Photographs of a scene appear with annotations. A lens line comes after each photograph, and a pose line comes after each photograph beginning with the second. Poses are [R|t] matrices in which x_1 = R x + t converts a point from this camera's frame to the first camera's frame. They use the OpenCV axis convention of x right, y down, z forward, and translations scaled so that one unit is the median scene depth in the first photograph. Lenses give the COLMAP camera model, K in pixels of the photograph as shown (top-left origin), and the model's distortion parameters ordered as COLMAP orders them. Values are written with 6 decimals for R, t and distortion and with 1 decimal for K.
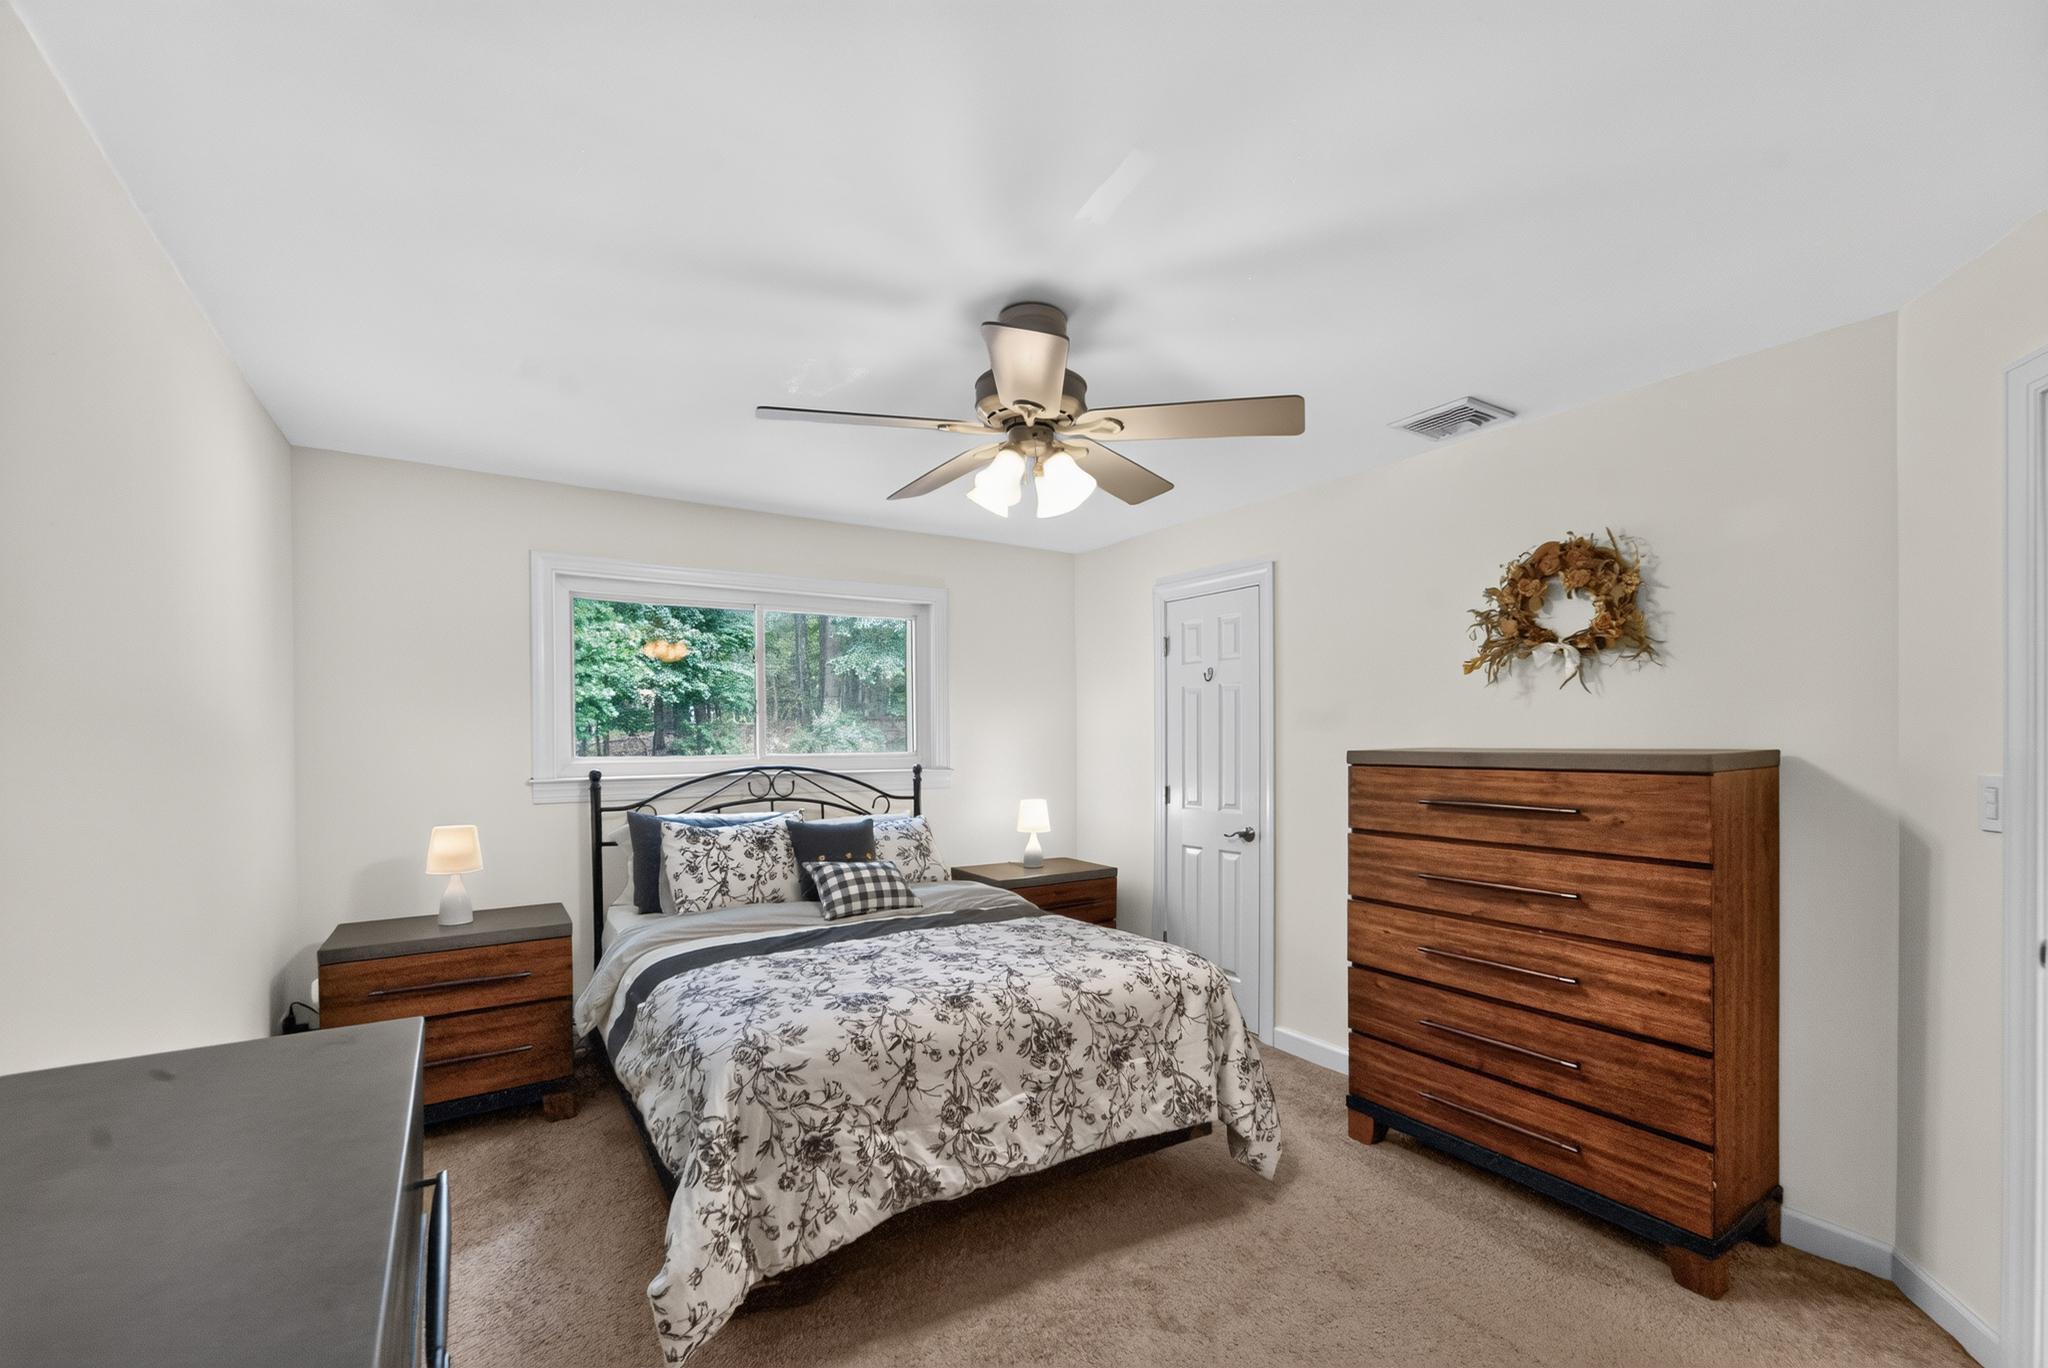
lens RADIAL K [[855.4, 0, 1019.0], [0, 855.4, 757.3], [0, 0, 1]] dist [-0.000358, 0.000076]
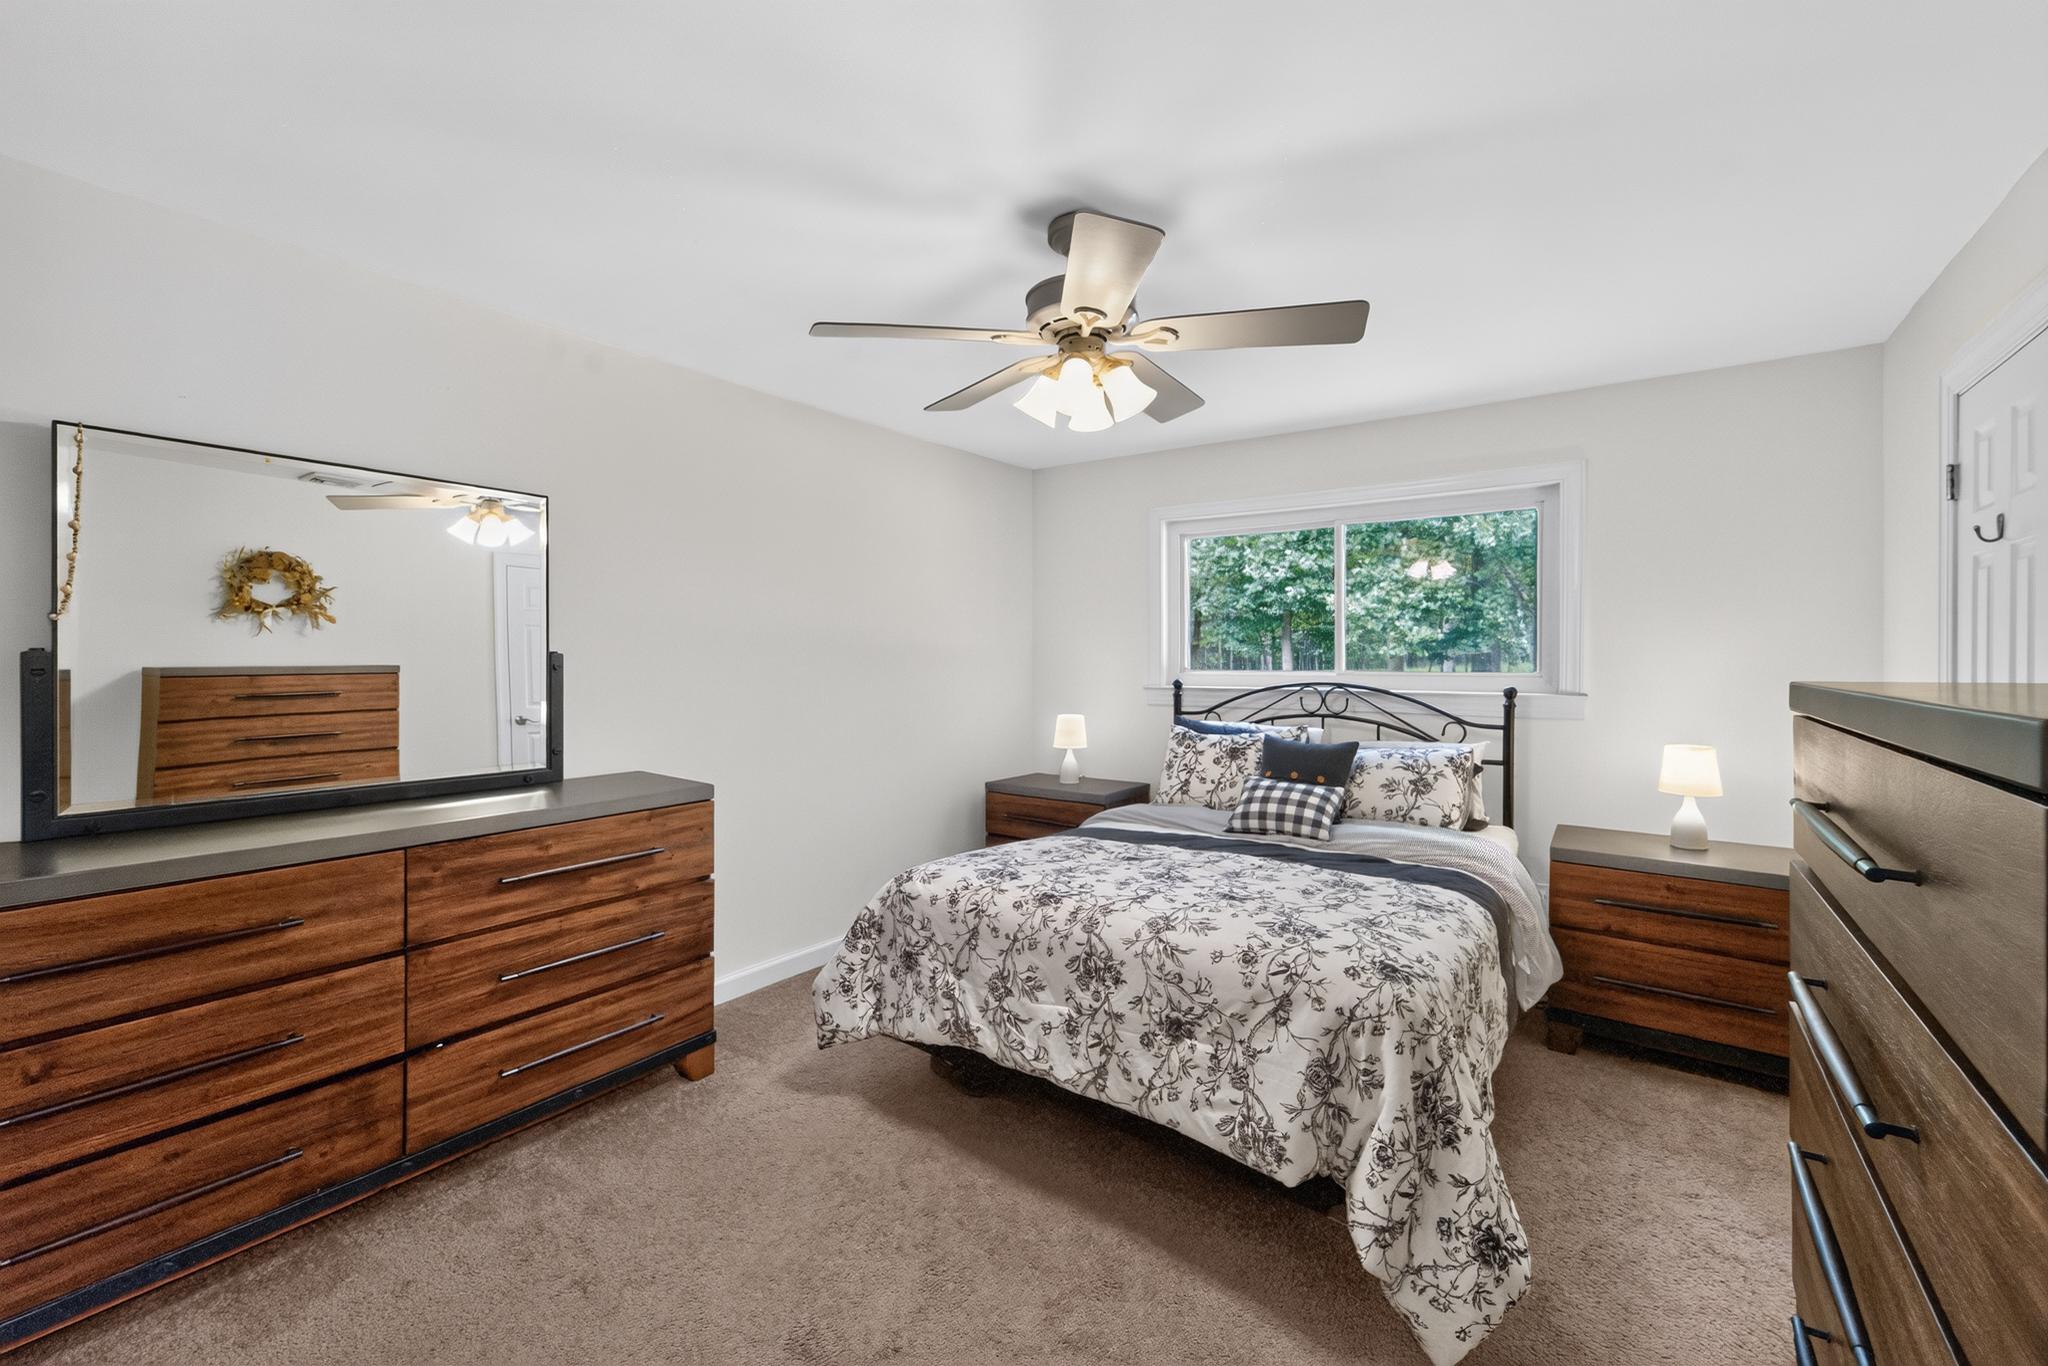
lens RADIAL K [[807.5, 0, 1007.0], [0, 807.5, 669.6], [0, 0, 1]] dist [-0.000910, 0.000037]
pose [[0.331719, 0.004106, -0.943369, 0.853025], [-0.009168, 0.999957, 0.001128, -0.004572], [0.943334, 0.008275, 0.331742, 0.600406]]
